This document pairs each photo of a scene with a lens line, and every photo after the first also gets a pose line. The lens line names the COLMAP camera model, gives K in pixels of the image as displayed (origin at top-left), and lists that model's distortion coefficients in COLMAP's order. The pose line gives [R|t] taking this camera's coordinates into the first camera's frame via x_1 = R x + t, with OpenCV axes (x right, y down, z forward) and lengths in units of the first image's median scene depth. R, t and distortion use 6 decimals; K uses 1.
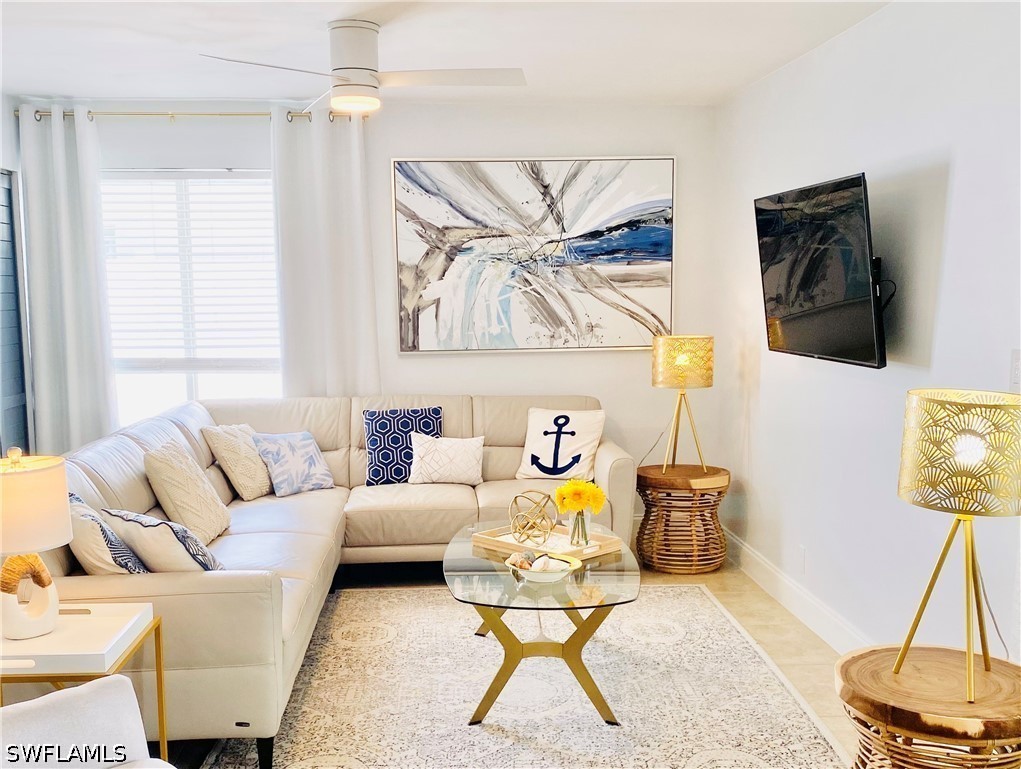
lens RADIAL K [[1076.7, 0, 496.7], [0, 1076.7, 440.9], [0, 0, 1]] dist [0.241243, -0.688960]
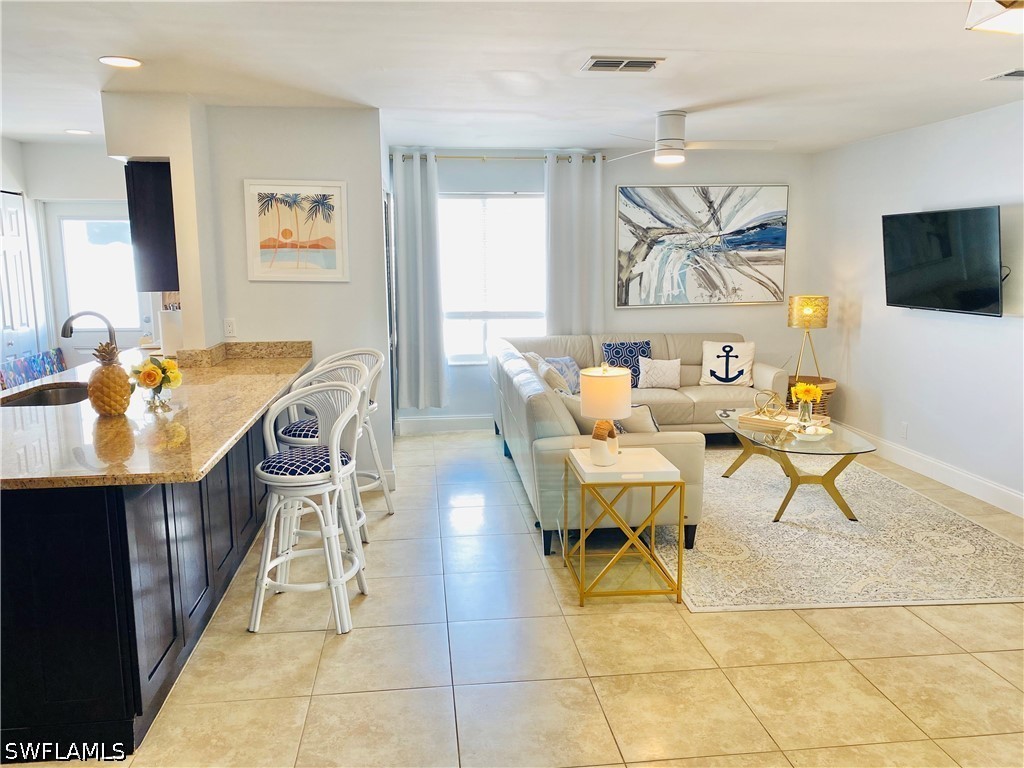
lens RADIAL K [[768.1, 0, 512.0], [0, 768.1, 384.0], [0, 0, 1]] dist [0.101439, -0.172536]
pose [[0.998935, -0.006082, 0.045728, -0.299494], [0.005063, 0.999737, 0.022383, 0.005988], [-0.045853, -0.022128, 0.998703, -0.128909]]
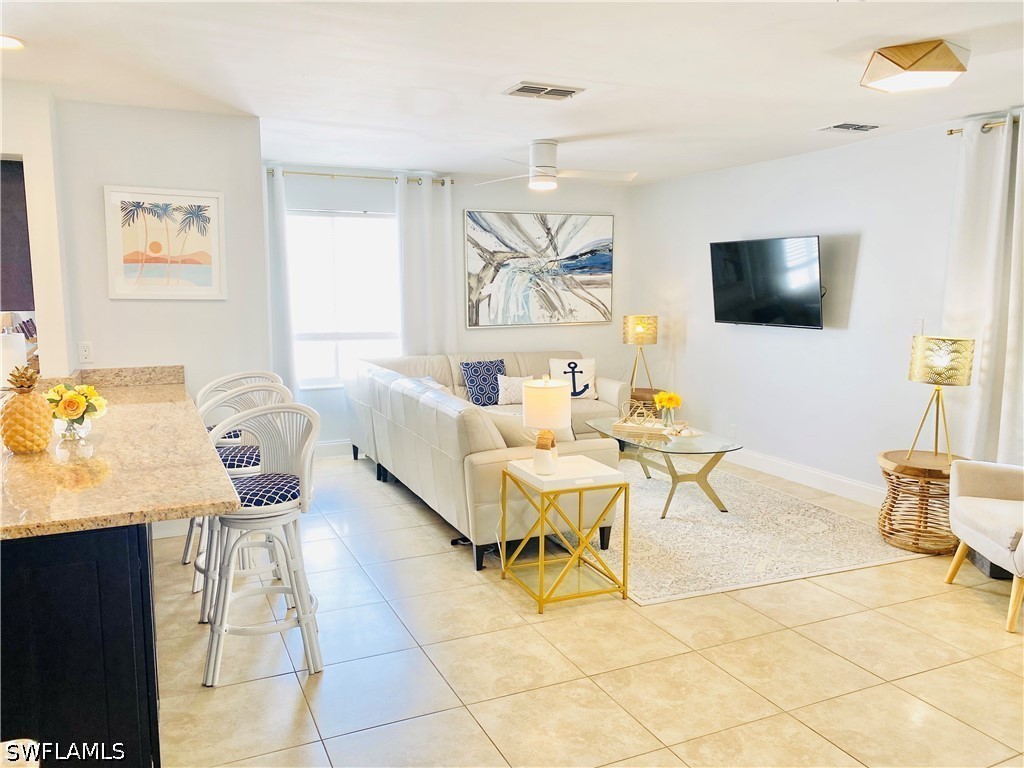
lens RADIAL K [[762.4, 0, 505.8], [0, 762.4, 388.0], [0, 0, 1]] dist [0.165638, -0.376431]
pose [[0.937956, -0.039469, 0.344500, -0.441974], [0.041750, 0.999128, 0.000799, 0.011711], [-0.344231, 0.013633, 0.938786, -0.103563]]
